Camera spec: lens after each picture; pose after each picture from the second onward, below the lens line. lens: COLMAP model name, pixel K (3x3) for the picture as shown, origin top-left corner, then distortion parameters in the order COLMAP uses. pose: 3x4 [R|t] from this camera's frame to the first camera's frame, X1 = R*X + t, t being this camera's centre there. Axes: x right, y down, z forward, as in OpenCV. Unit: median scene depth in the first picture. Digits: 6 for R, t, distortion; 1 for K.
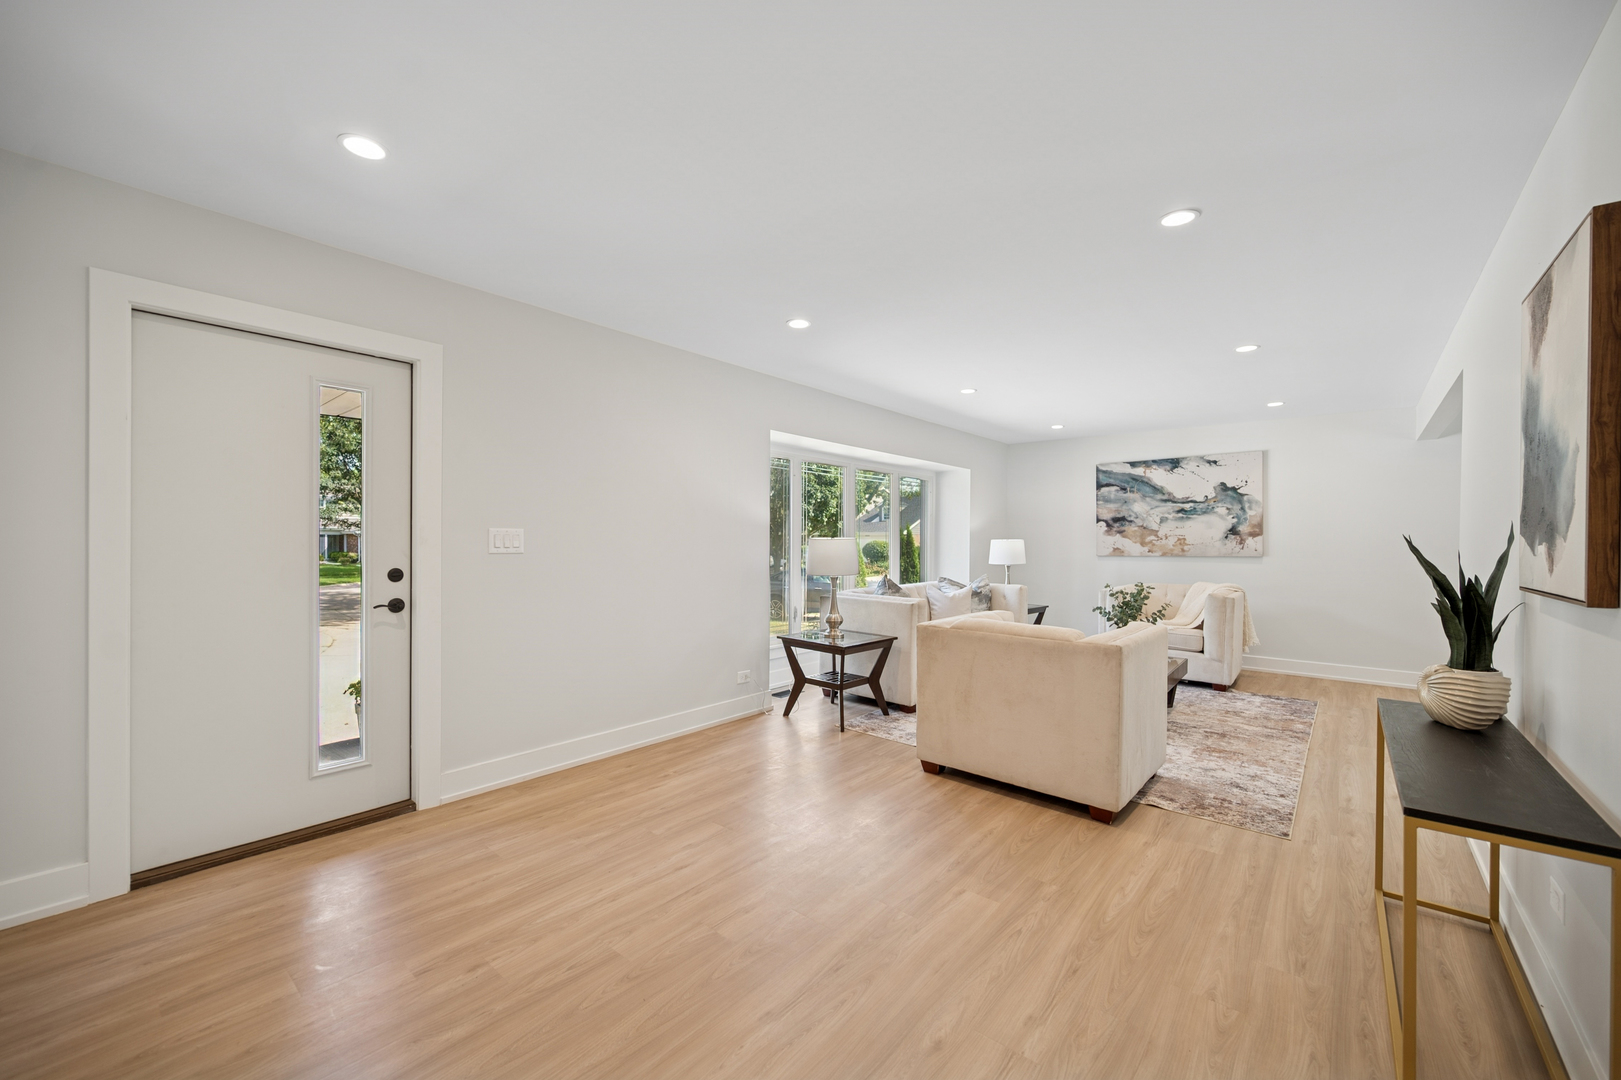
lens RADIAL K [[644.8, 0, 812.6], [0, 644.8, 540.2], [0, 0, 1]] dist [0.001218, -0.001107]
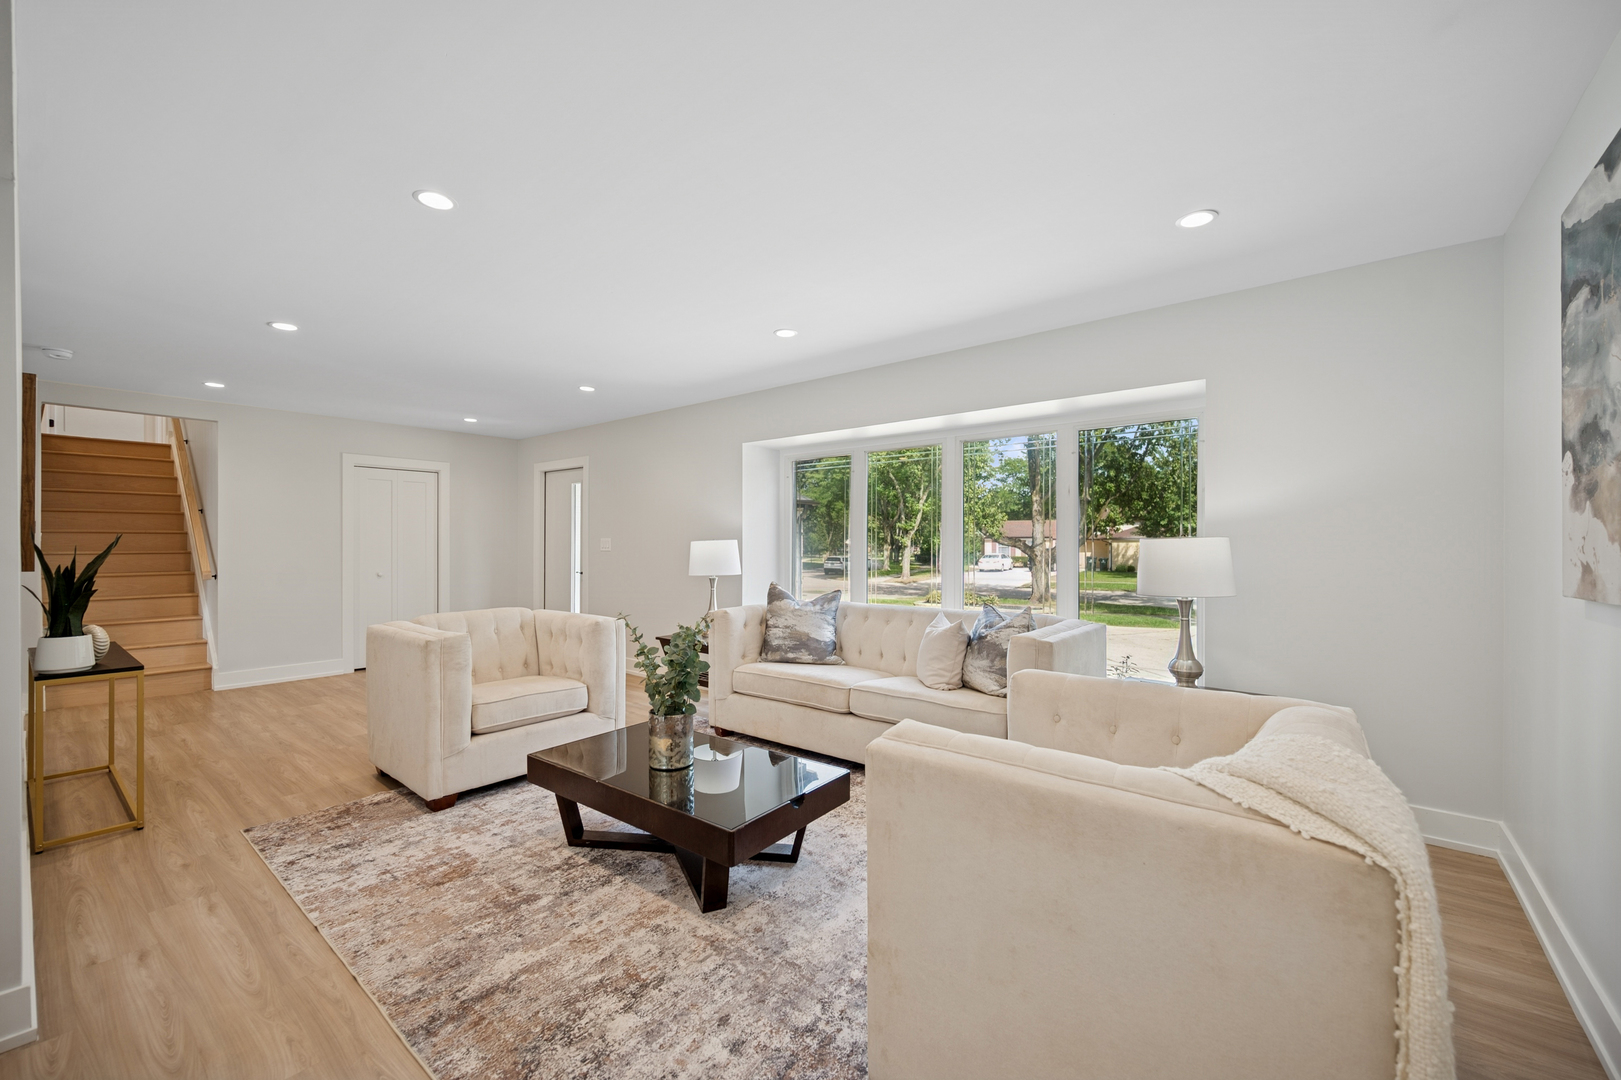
lens RADIAL K [[644.8, 0, 809.7], [0, 644.8, 544.6], [0, 0, 1]] dist [0.001218, -0.001107]
pose [[0.007992, -0.010866, -0.999909, 1.495664], [-0.002356, 0.999938, -0.010885, 0.017568], [0.999965, 0.002443, 0.007966, 1.595764]]
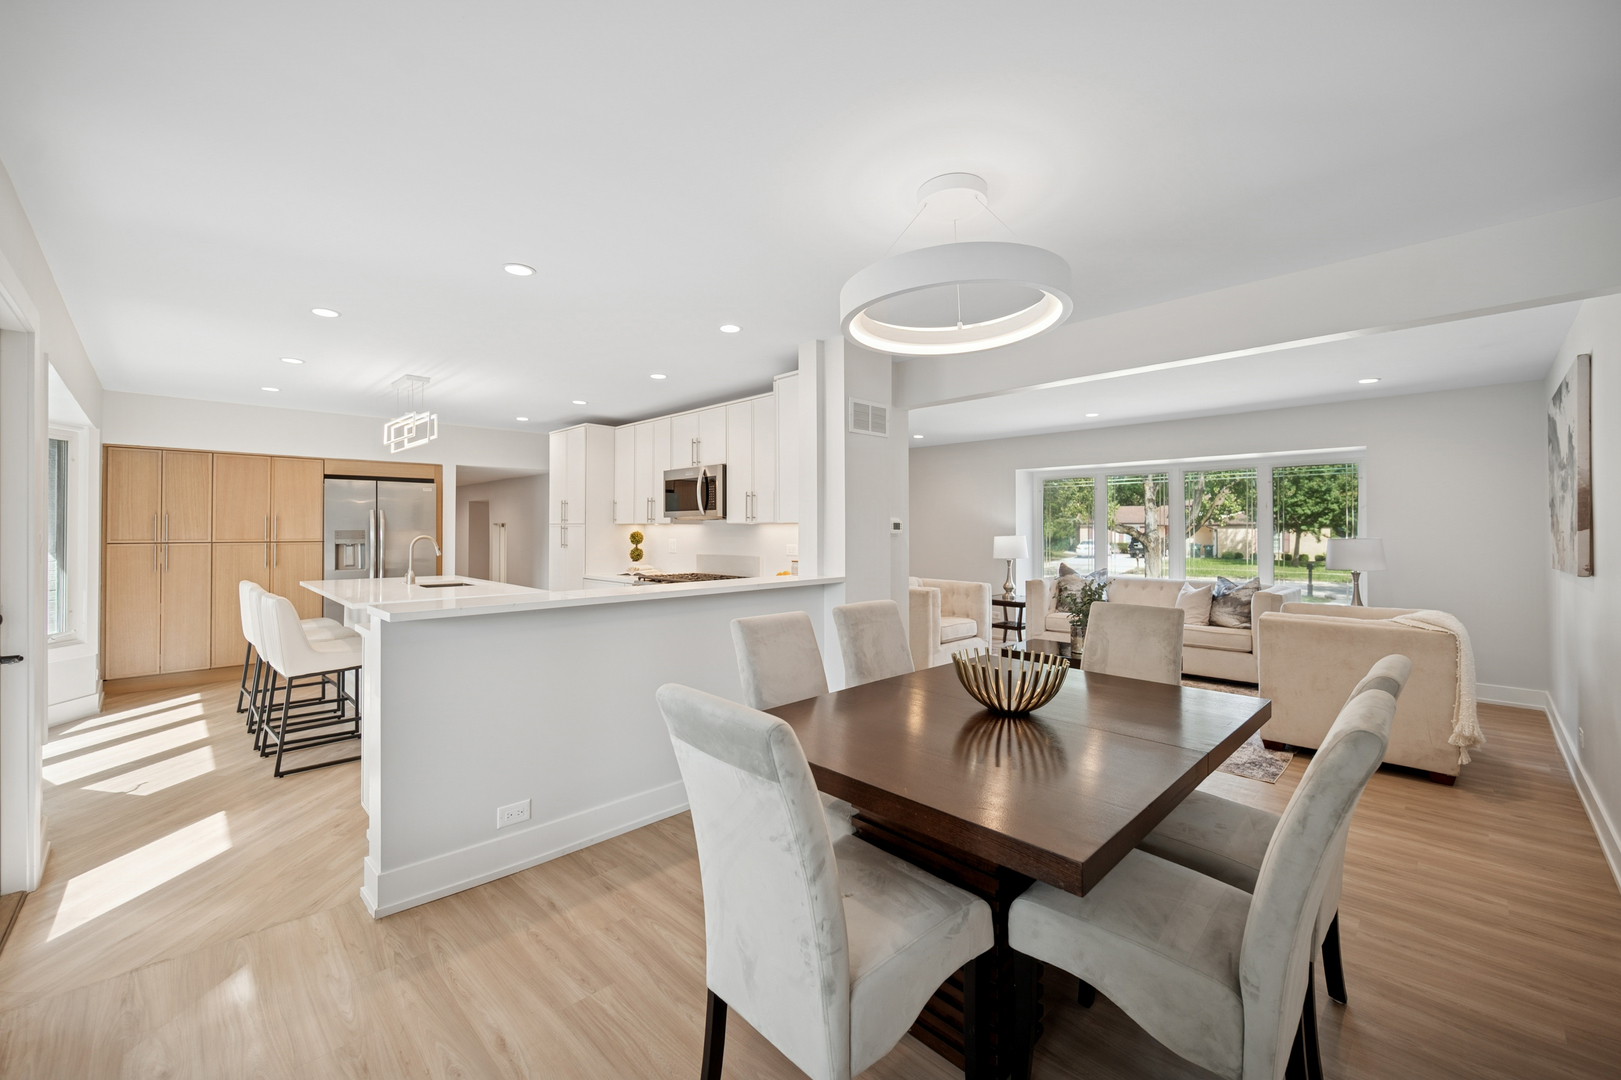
lens RADIAL K [[644.8, 0, 819.2], [0, 644.8, 531.7], [0, 0, 1]] dist [0.001218, -0.001107]
pose [[-0.097005, -0.007438, -0.995256, 2.289140], [-0.003872, 0.999967, -0.007095, -0.001849], [0.995276, 0.003166, -0.097031, 0.978310]]
